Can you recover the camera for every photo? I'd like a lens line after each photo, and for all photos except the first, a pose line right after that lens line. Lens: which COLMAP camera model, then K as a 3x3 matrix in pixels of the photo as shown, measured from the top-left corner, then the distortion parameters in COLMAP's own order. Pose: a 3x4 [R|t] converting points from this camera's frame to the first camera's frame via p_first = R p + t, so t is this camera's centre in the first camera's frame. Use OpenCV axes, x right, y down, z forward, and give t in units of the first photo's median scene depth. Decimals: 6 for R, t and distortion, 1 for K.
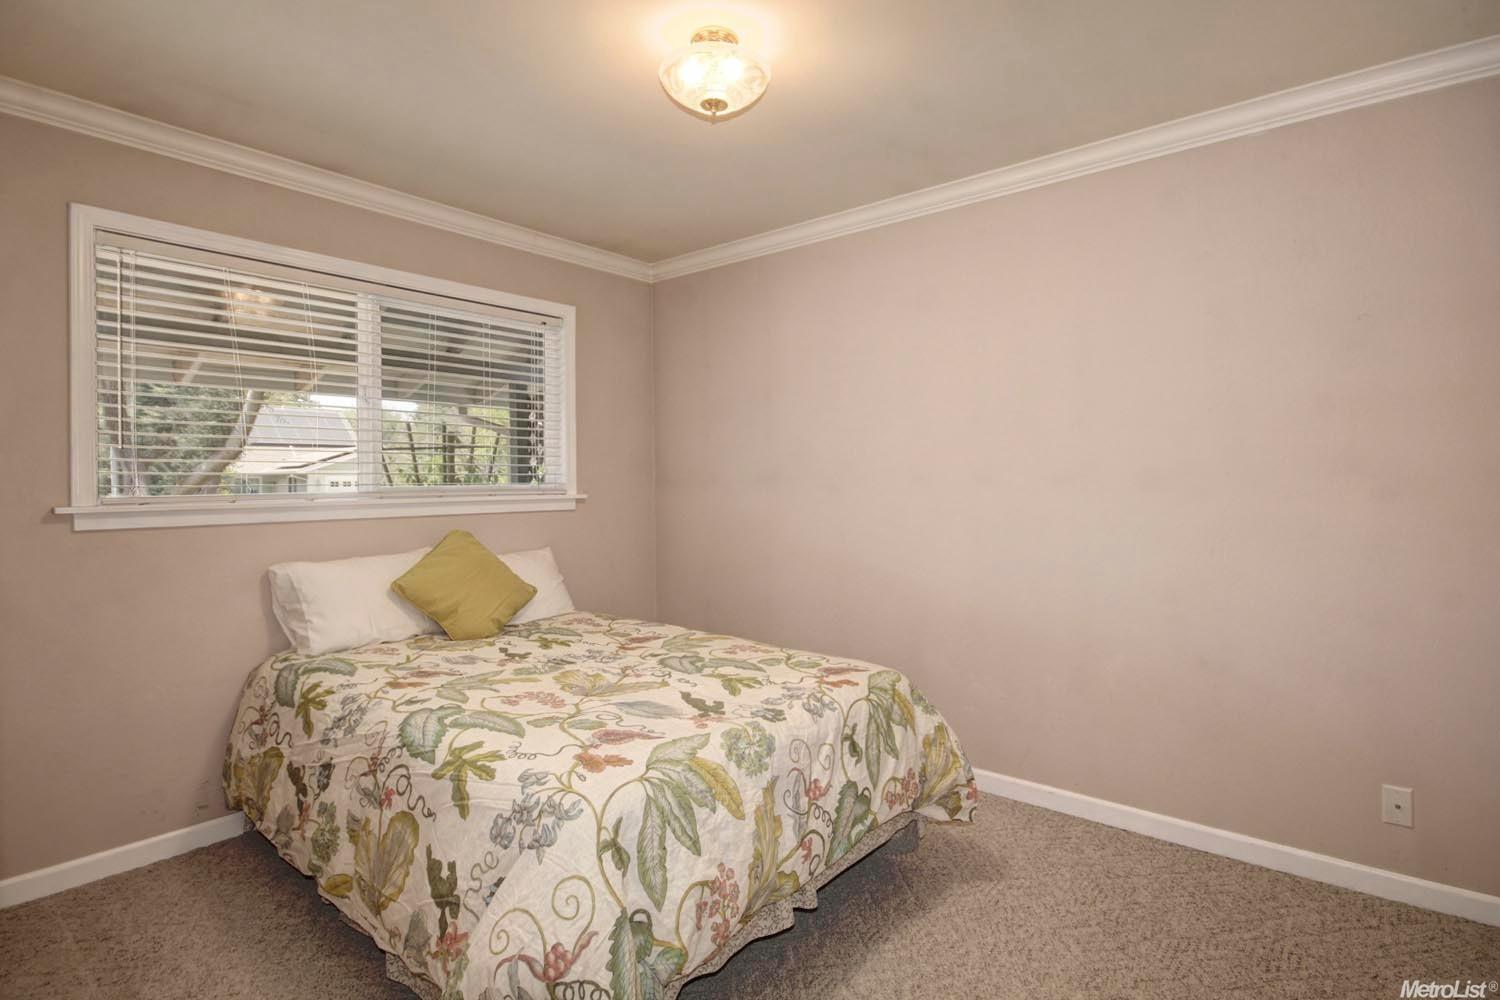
lens RADIAL K [[708.5, 0, 755.2], [0, 708.5, 496.6], [0, 0, 1]] dist [0.003251, -0.008573]
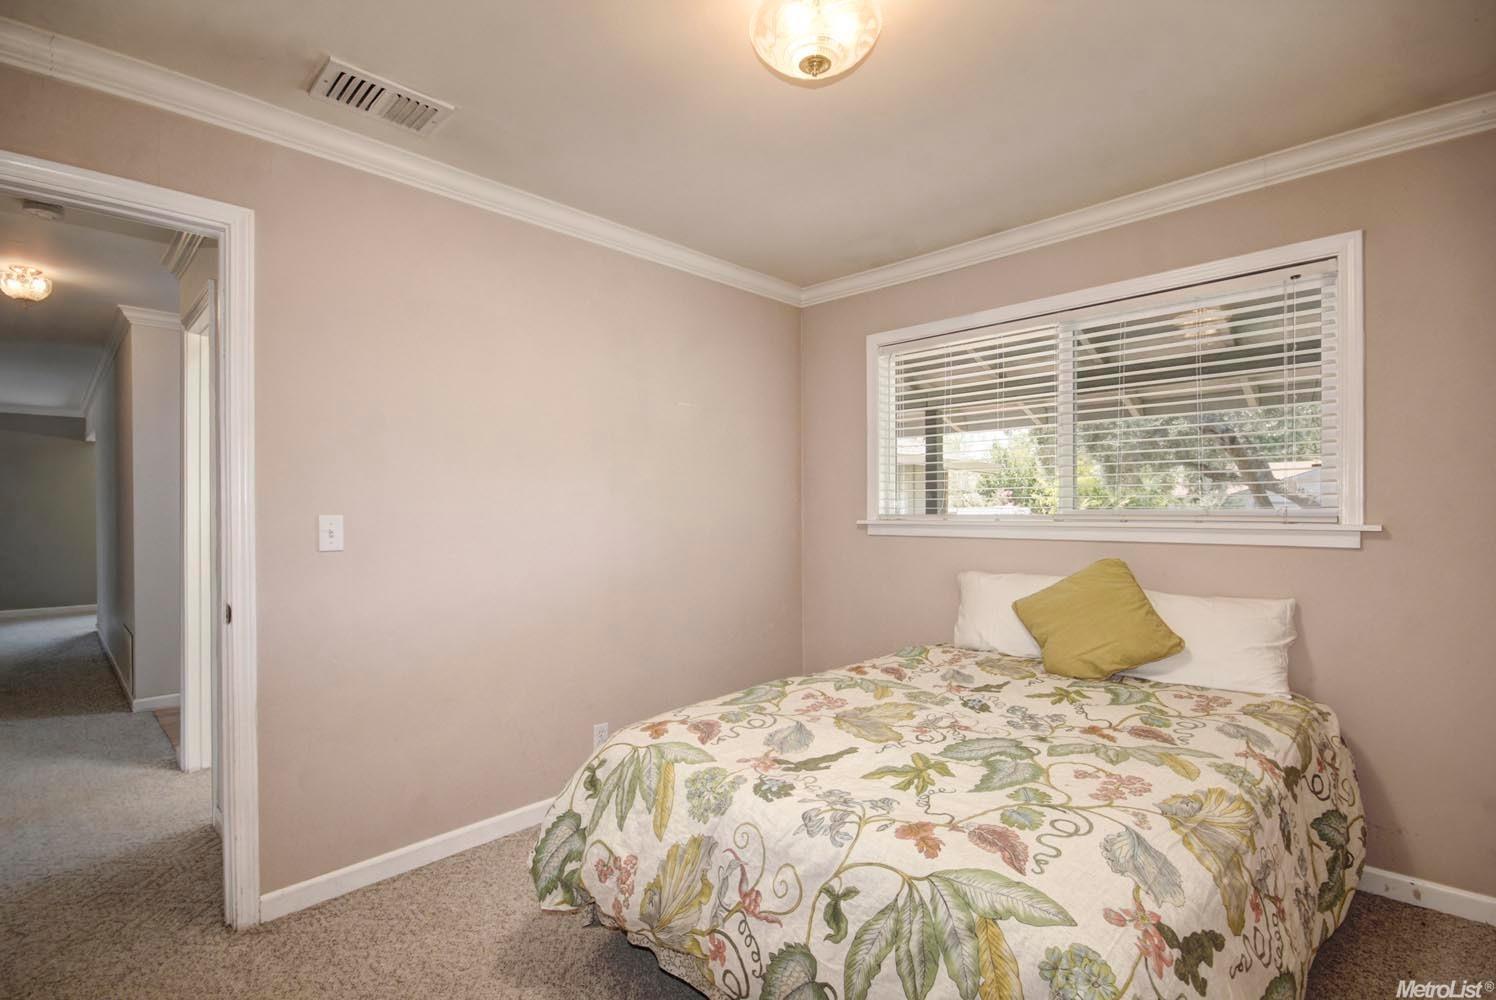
lens RADIAL K [[706.6, 0, 753.8], [0, 706.6, 501.7], [0, 0, 1]] dist [0.003251, -0.008573]
pose [[-0.065487, 0.000420, -0.997853, 0.725101], [-0.016104, 0.999869, 0.001478, -0.027309], [0.997723, 0.016166, -0.065472, 0.872087]]
